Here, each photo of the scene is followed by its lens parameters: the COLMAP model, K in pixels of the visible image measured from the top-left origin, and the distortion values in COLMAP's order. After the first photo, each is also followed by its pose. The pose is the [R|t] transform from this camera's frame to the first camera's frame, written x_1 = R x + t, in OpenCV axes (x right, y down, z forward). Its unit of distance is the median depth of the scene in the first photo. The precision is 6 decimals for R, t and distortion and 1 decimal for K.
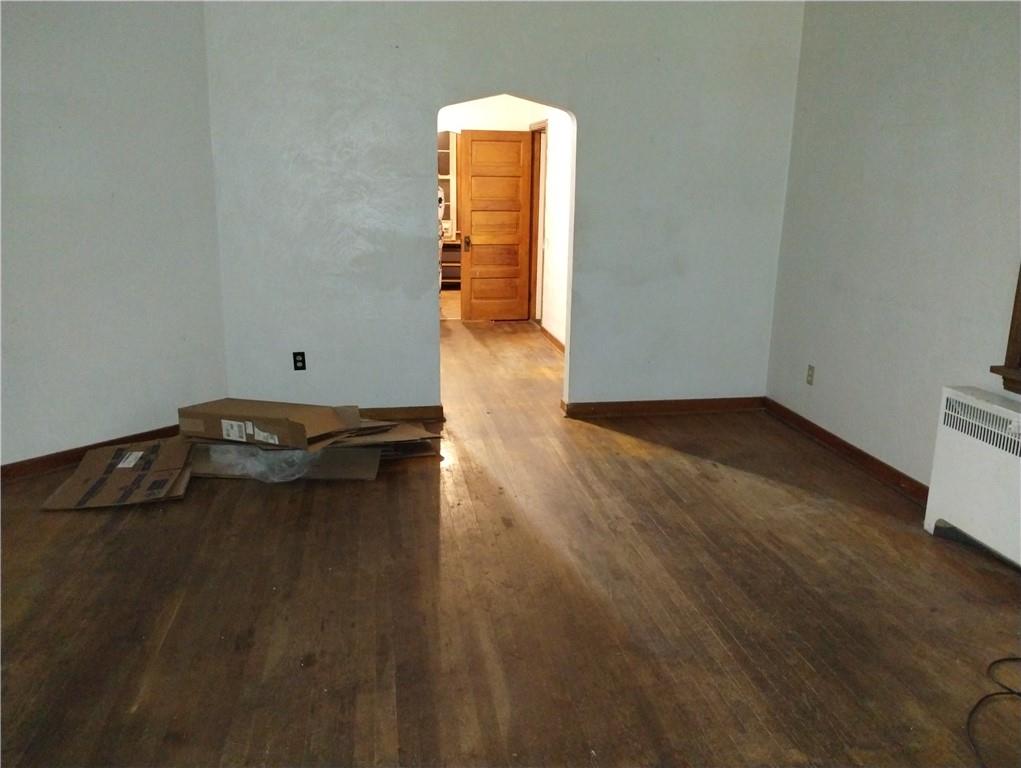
lens RADIAL K [[831.3, 0, 510.5], [0, 831.3, 384.0], [0, 0, 1]] dist [0.065027, -0.126079]
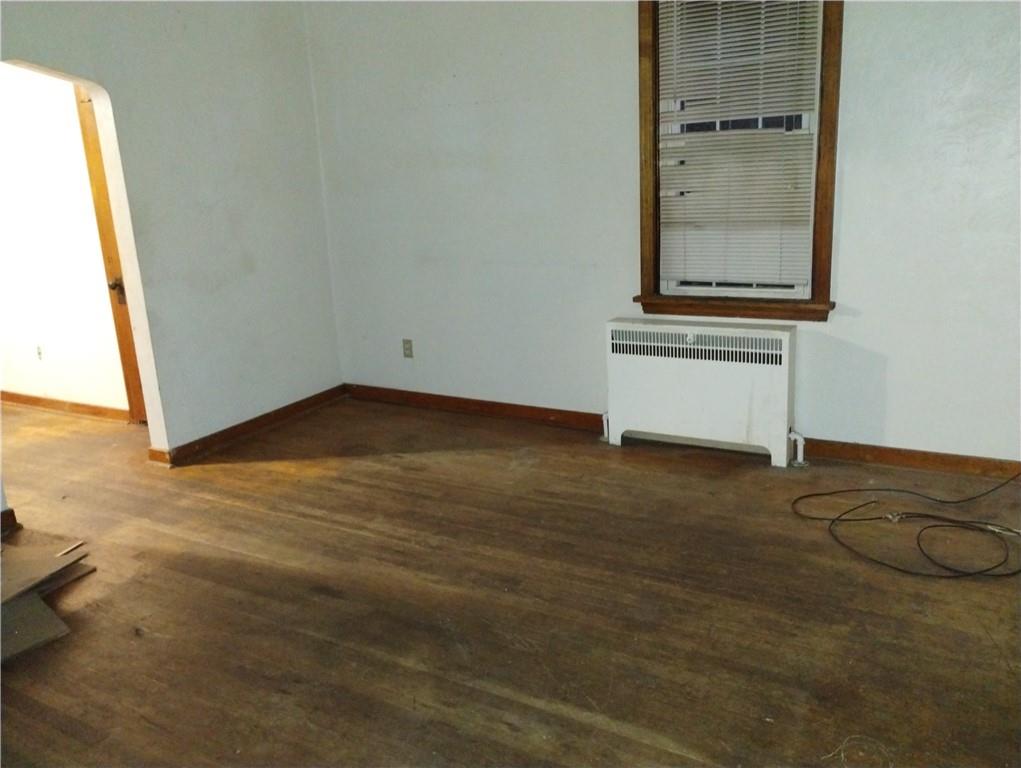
lens RADIAL K [[831.3, 0, 510.5], [0, 831.3, 384.0], [0, 0, 1]] dist [0.065027, -0.126079]
pose [[0.639600, -0.247785, 0.727677, -0.401022], [0.239861, 0.963692, 0.117323, -0.074485], [-0.730328, 0.099502, 0.675811, 0.284395]]
